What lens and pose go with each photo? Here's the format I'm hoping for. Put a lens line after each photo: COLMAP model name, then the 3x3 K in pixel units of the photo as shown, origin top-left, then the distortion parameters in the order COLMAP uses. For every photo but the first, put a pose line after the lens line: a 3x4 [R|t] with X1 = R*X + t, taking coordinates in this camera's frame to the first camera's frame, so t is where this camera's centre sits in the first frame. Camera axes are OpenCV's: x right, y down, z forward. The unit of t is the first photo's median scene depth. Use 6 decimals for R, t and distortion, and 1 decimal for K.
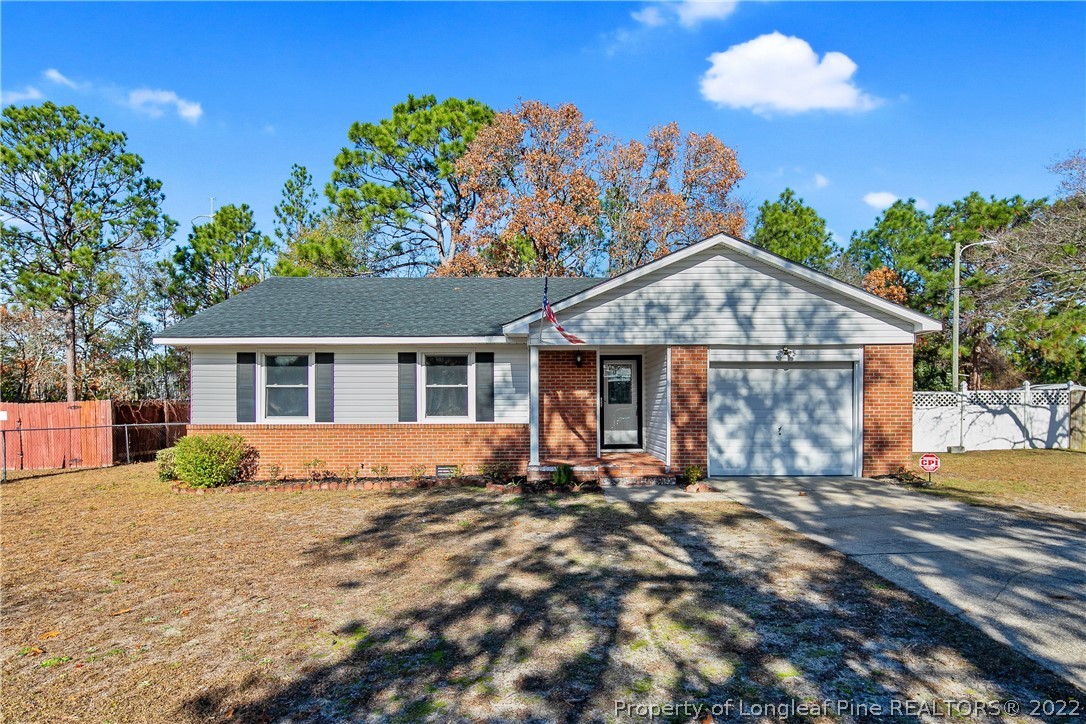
lens RADIAL K [[512.7, 0, 543.0], [0, 512.7, 362.0], [0, 0, 1]] dist [0.007244, -0.000001]
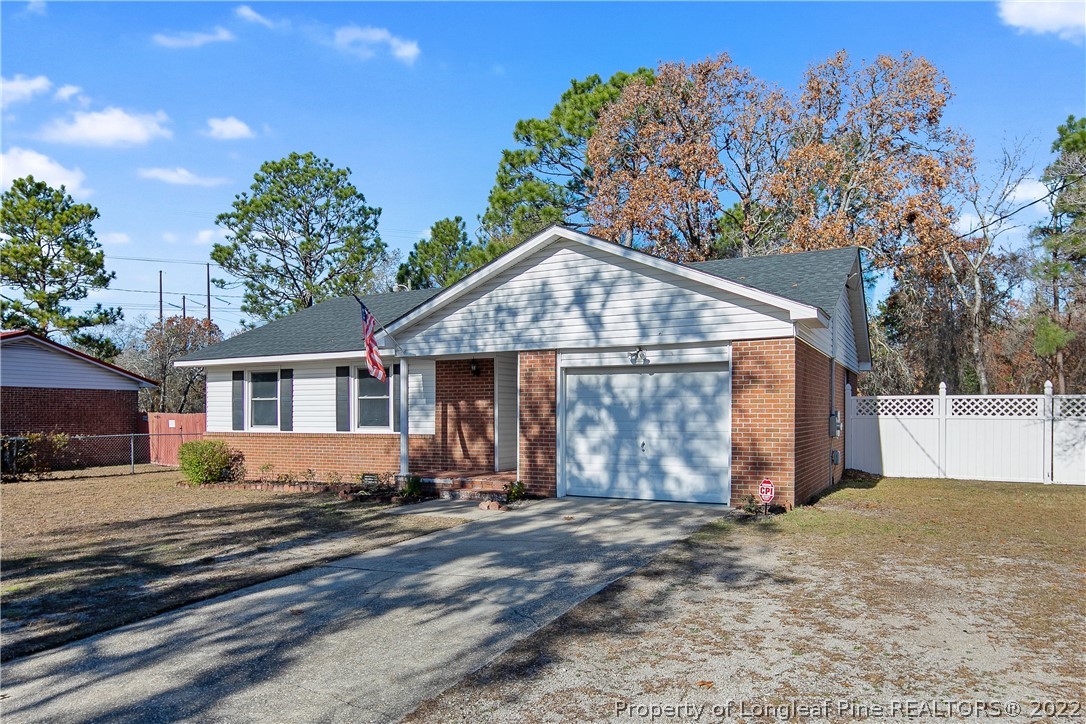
lens RADIAL K [[582.0, 0, 543.0], [0, 582.0, 362.0], [0, 0, 1]] dist [0.001651, -0.000071]
pose [[0.922870, -0.035787, -0.383446, 0.682871], [0.034221, 0.999355, -0.010906, -0.000430], [0.383589, -0.003057, 0.923499, 0.048433]]
